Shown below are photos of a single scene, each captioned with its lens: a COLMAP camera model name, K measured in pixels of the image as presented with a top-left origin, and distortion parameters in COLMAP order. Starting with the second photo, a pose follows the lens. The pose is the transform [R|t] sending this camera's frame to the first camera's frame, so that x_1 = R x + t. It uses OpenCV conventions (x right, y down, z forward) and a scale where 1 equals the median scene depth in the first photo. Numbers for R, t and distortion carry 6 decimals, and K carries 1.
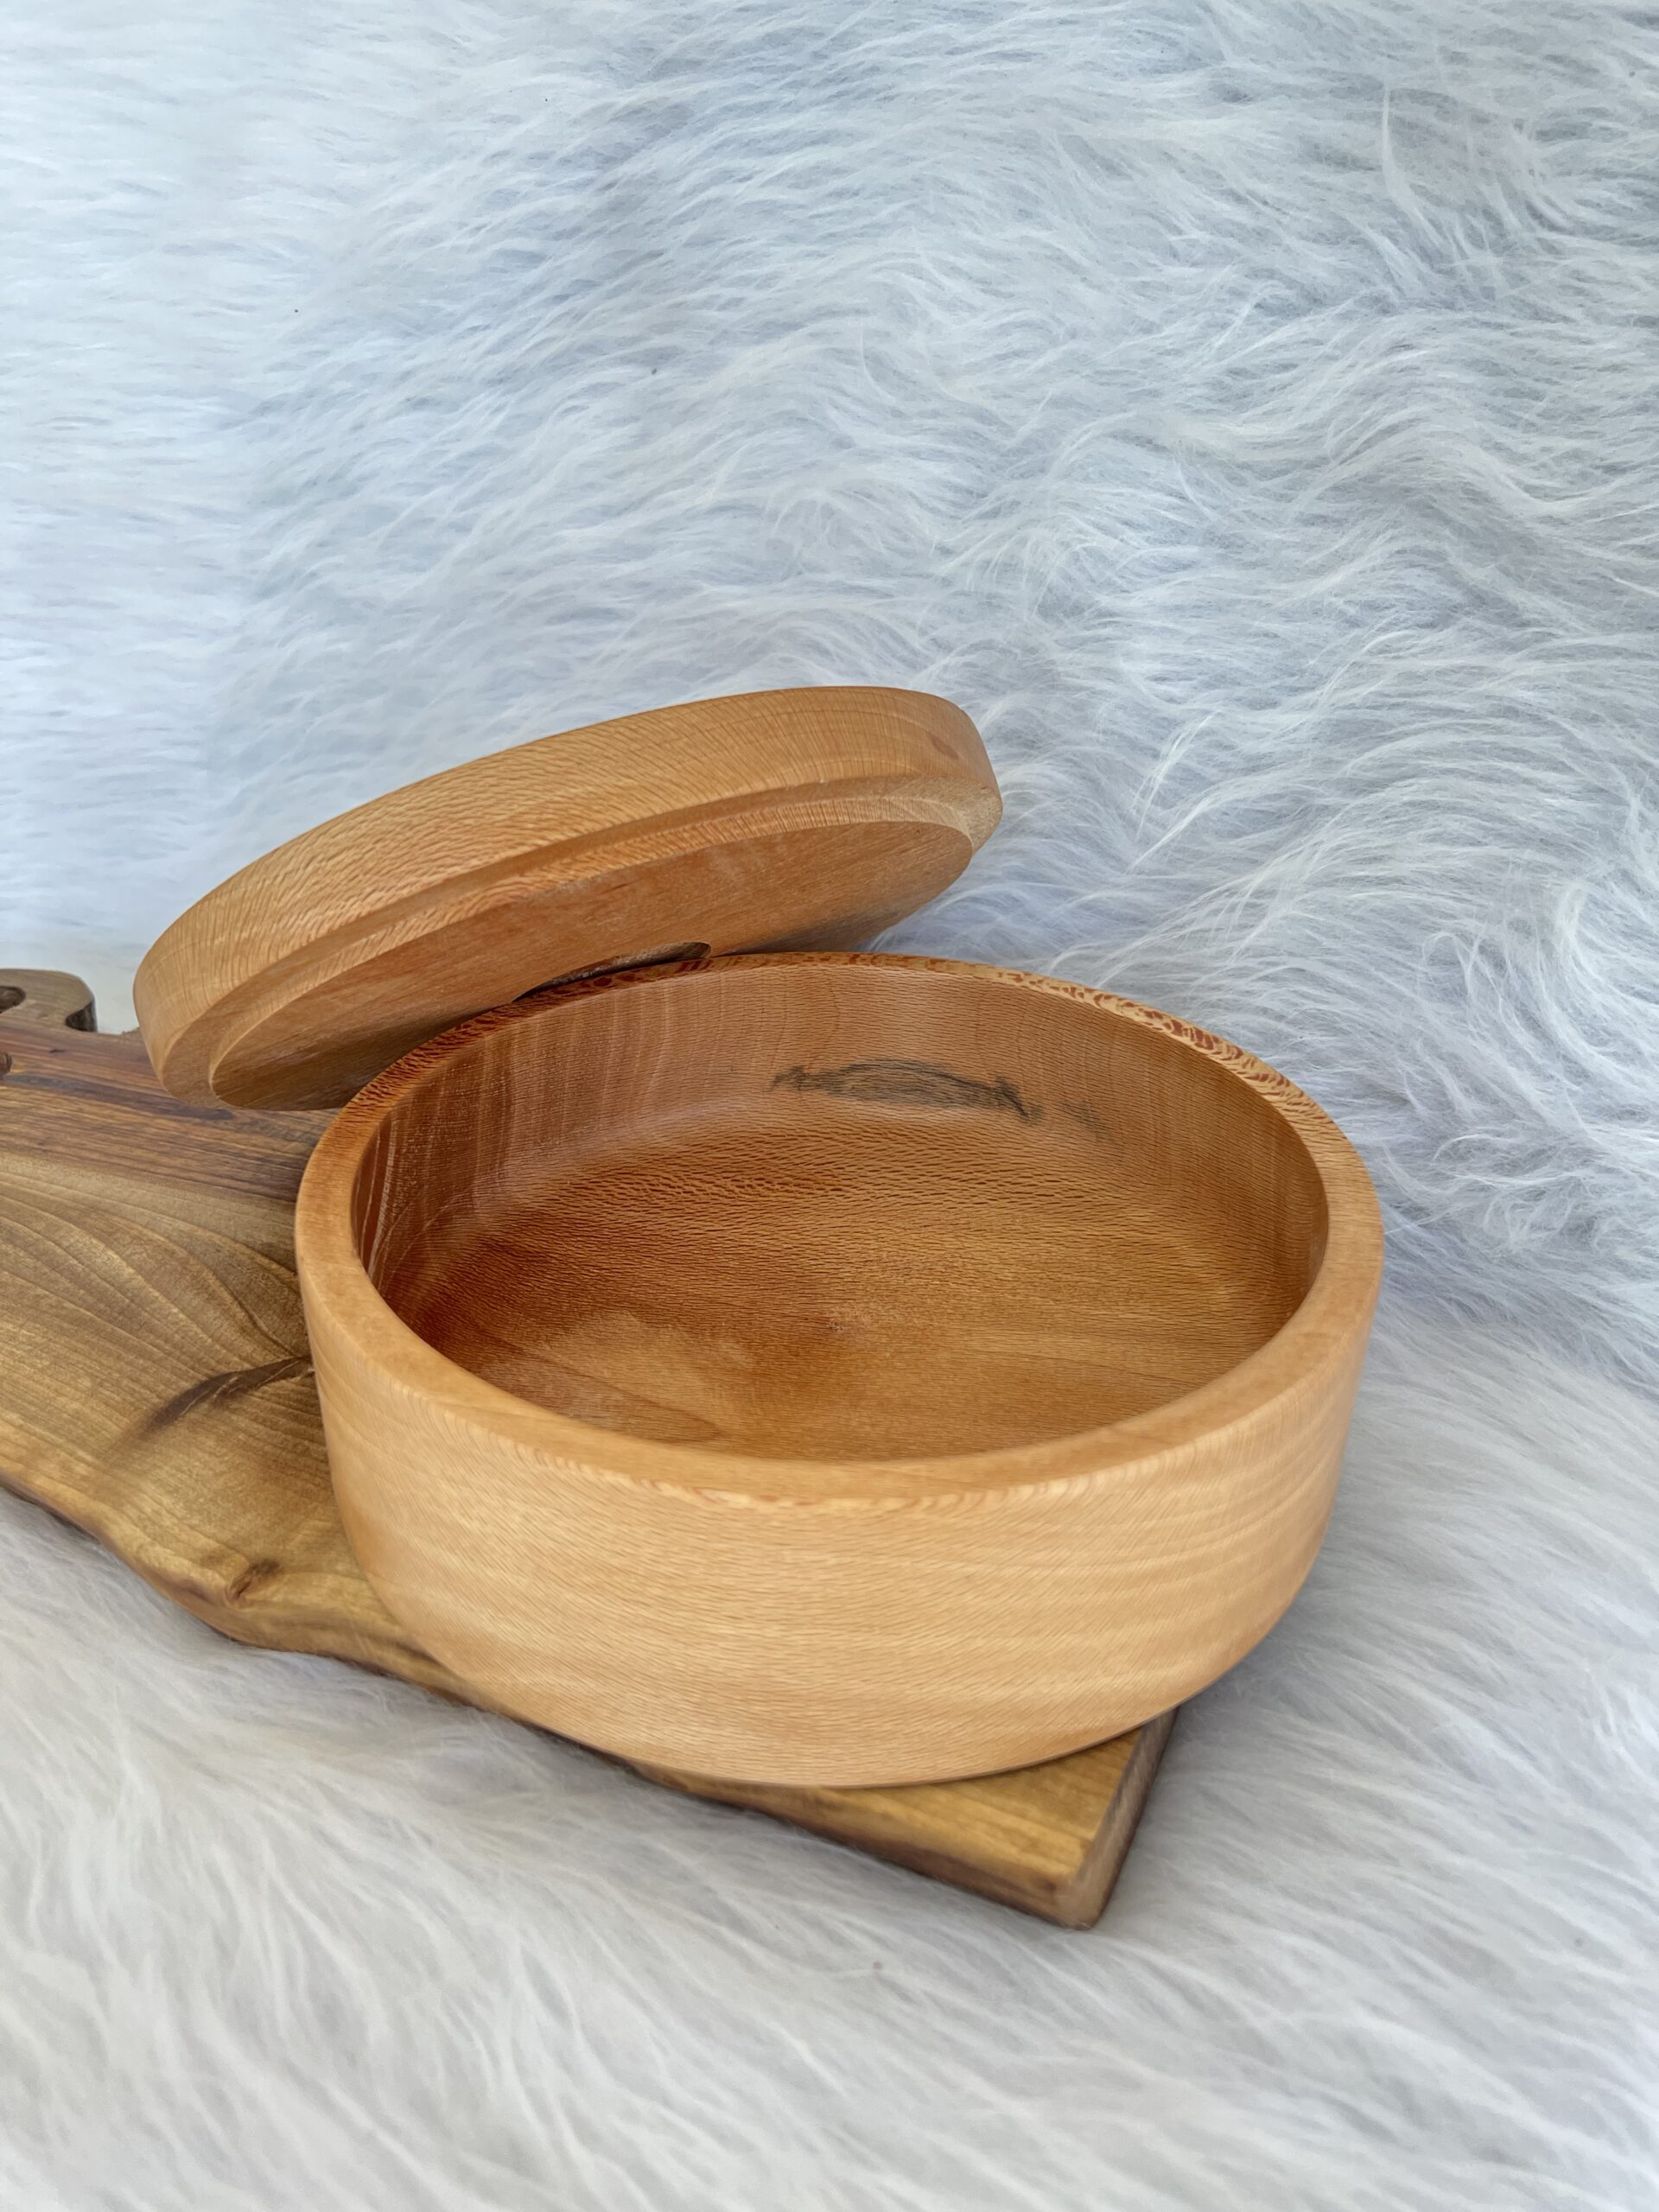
lens RADIAL K [[1695.9, 0, 834.5], [0, 1695.9, 1100.2], [0, 0, 1]] dist [-0.001182, 0.004920]
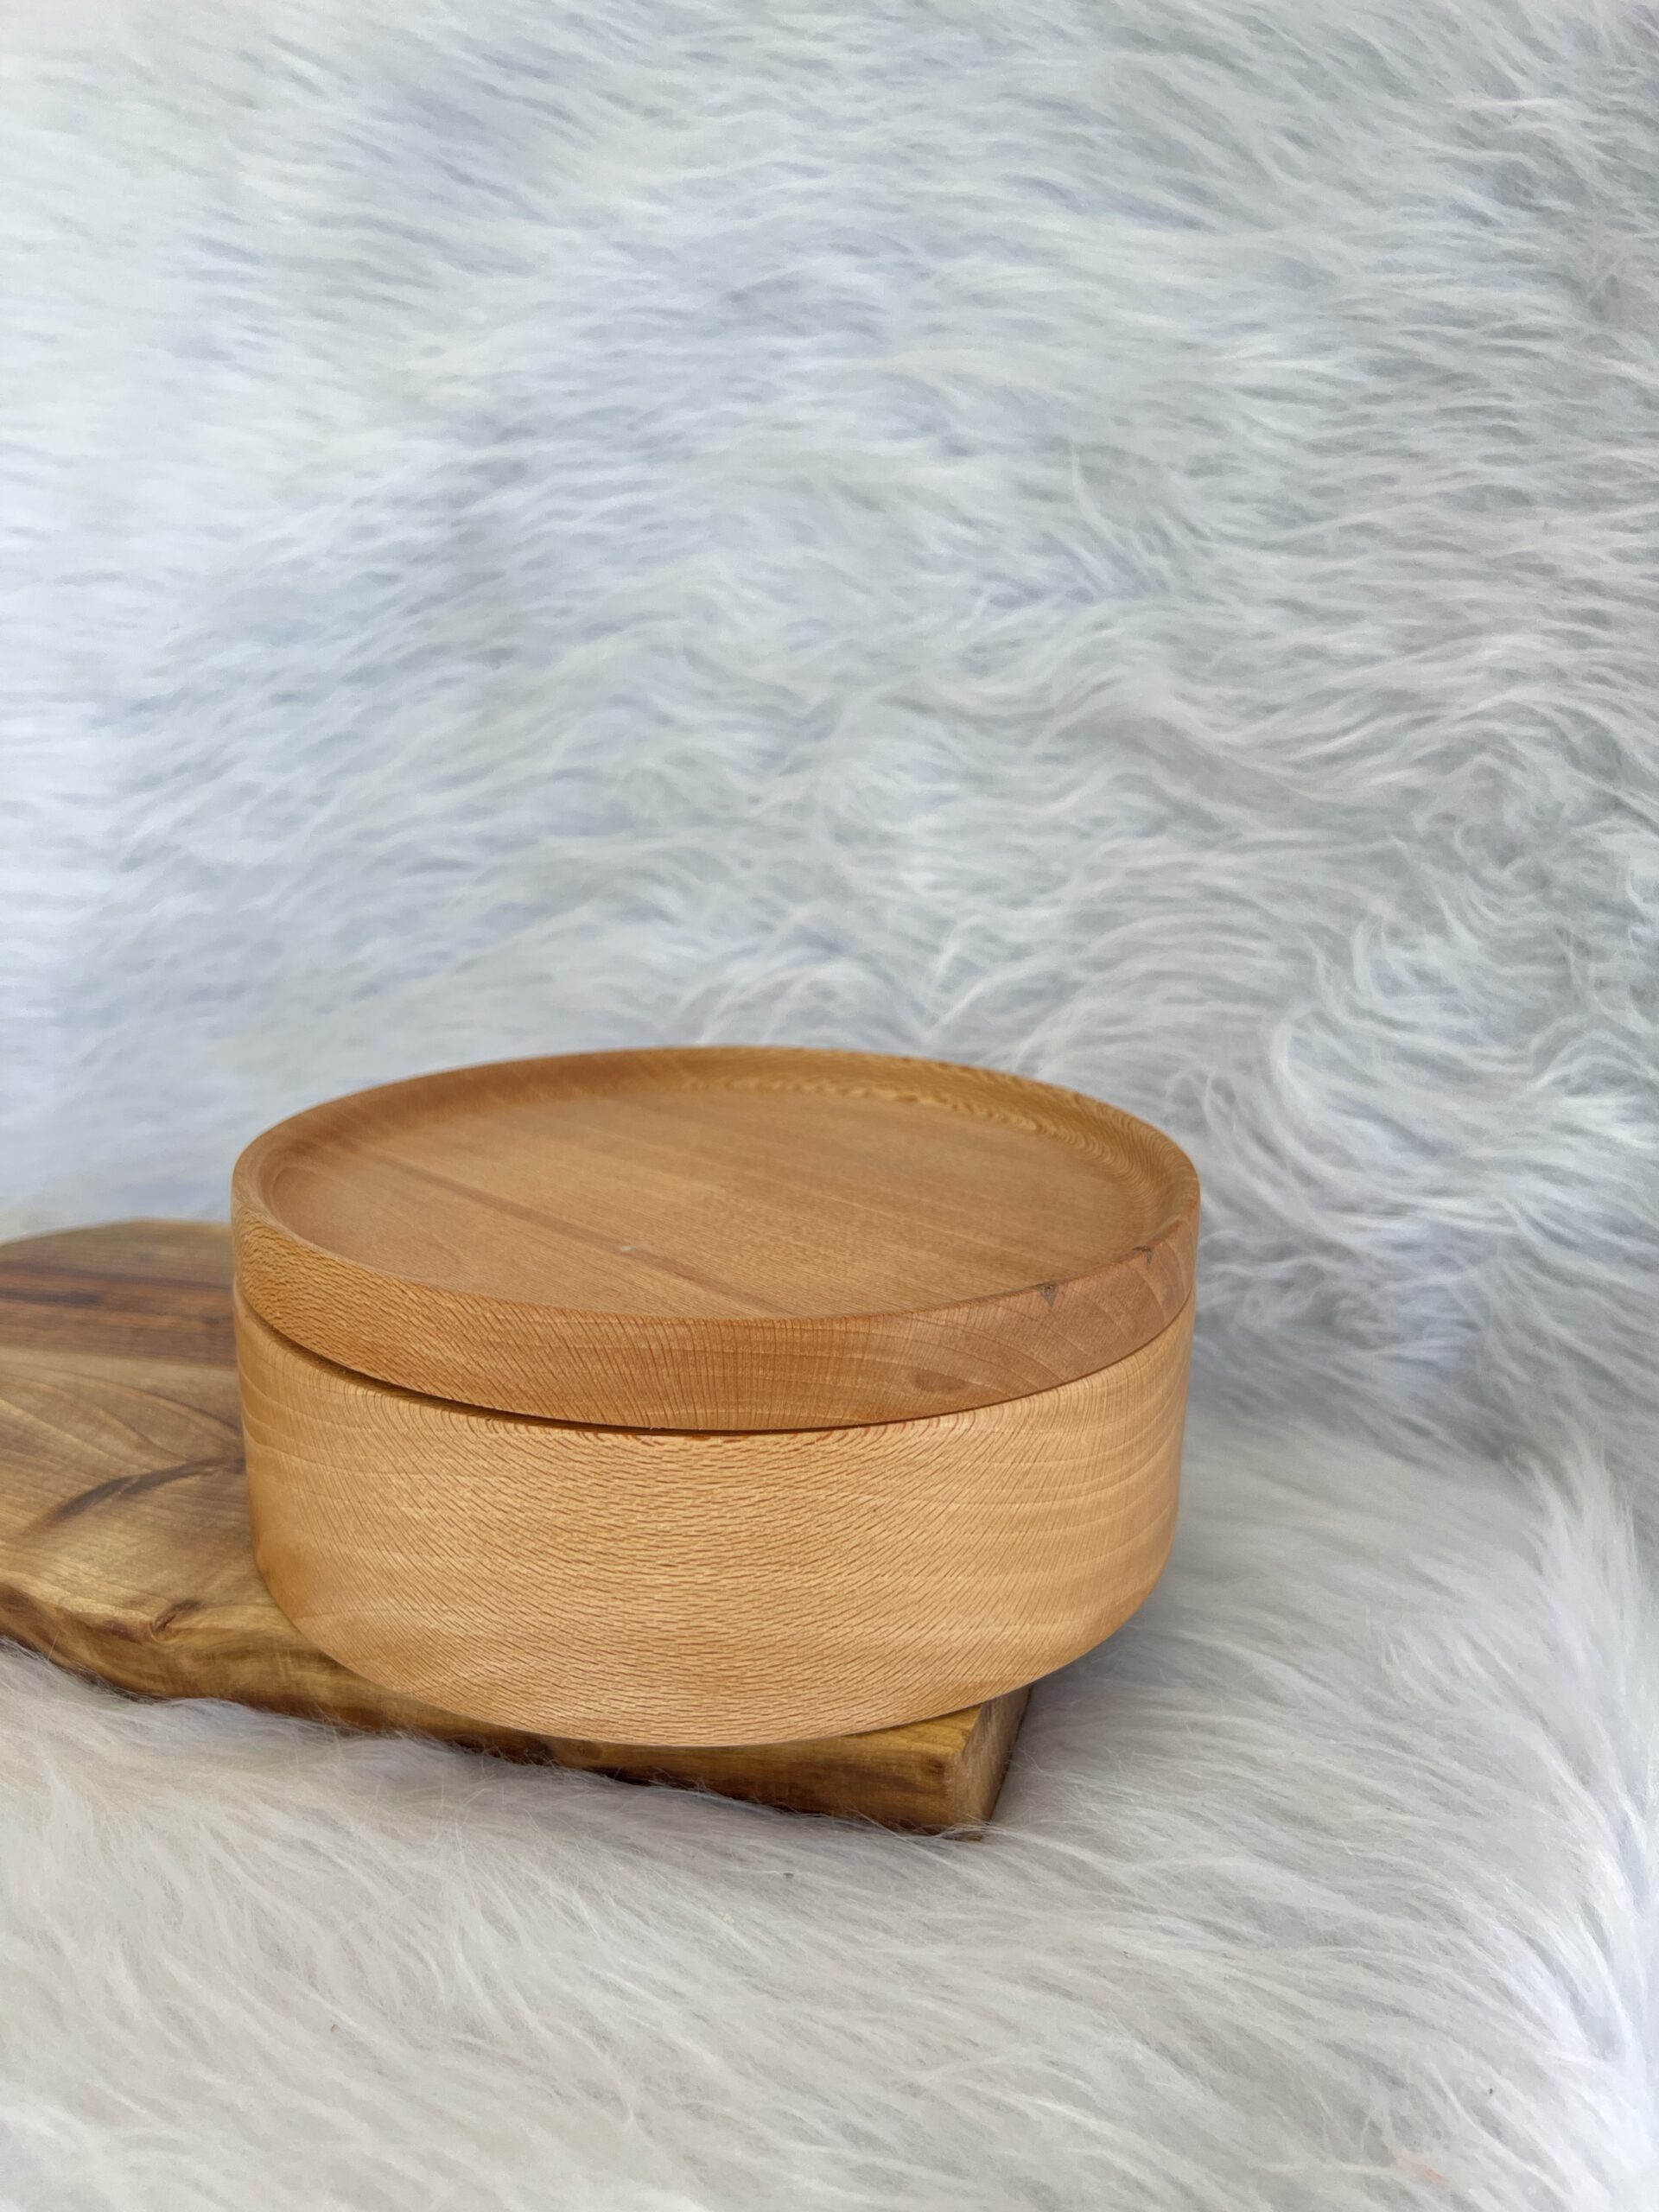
lens RADIAL K [[1698.3, 0, 829.5], [0, 1698.3, 1106.0], [0, 0, 1]] dist [0.049644, -0.061303]
pose [[0.990280, -0.029399, 0.135943, -0.054862], [0.060377, 0.971376, -0.229744, 0.185448], [-0.125298, 0.235719, 0.963710, -0.128093]]
